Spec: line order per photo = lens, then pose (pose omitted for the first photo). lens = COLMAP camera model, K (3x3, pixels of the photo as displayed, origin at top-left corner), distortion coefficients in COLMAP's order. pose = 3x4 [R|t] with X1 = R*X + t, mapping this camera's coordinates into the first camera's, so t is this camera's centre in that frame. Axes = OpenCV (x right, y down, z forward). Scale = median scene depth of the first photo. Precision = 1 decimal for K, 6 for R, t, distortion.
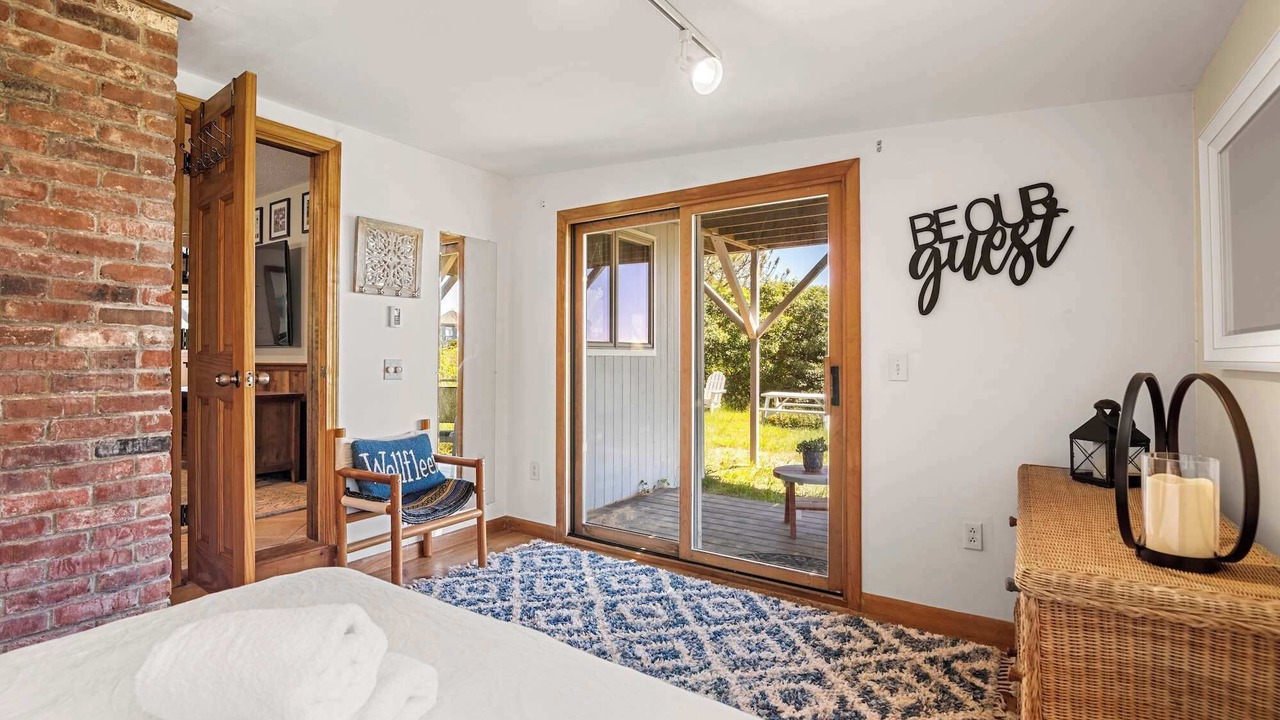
lens RADIAL K [[589.3, 0, 637.7], [0, 589.3, 353.9], [0, 0, 1]] dist [-0.020995, 0.000849]
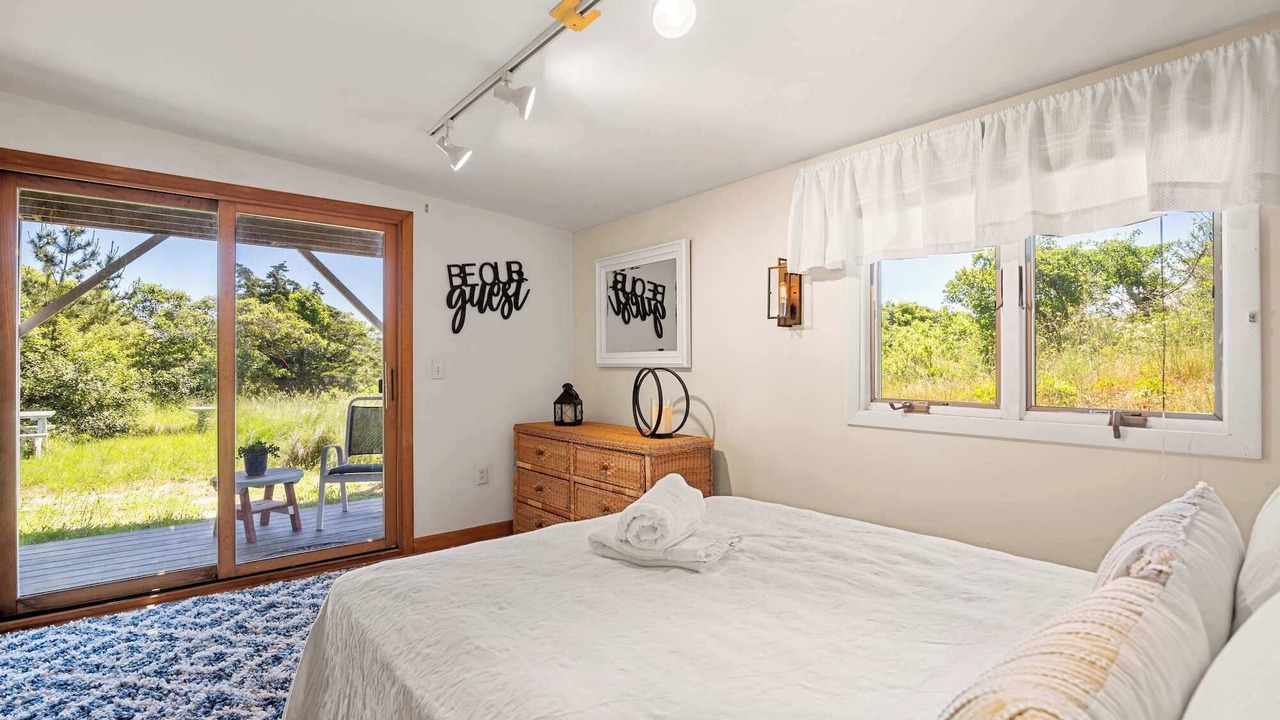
lens RADIAL K [[589.3, 0, 637.7], [0, 589.3, 353.9], [0, 0, 1]] dist [-0.020995, 0.000849]
pose [[0.291011, 0.010128, 0.956666, -0.796628], [-0.005371, 0.999946, -0.008952, -0.004110], [-0.956705, -0.002533, 0.291049, 0.132935]]
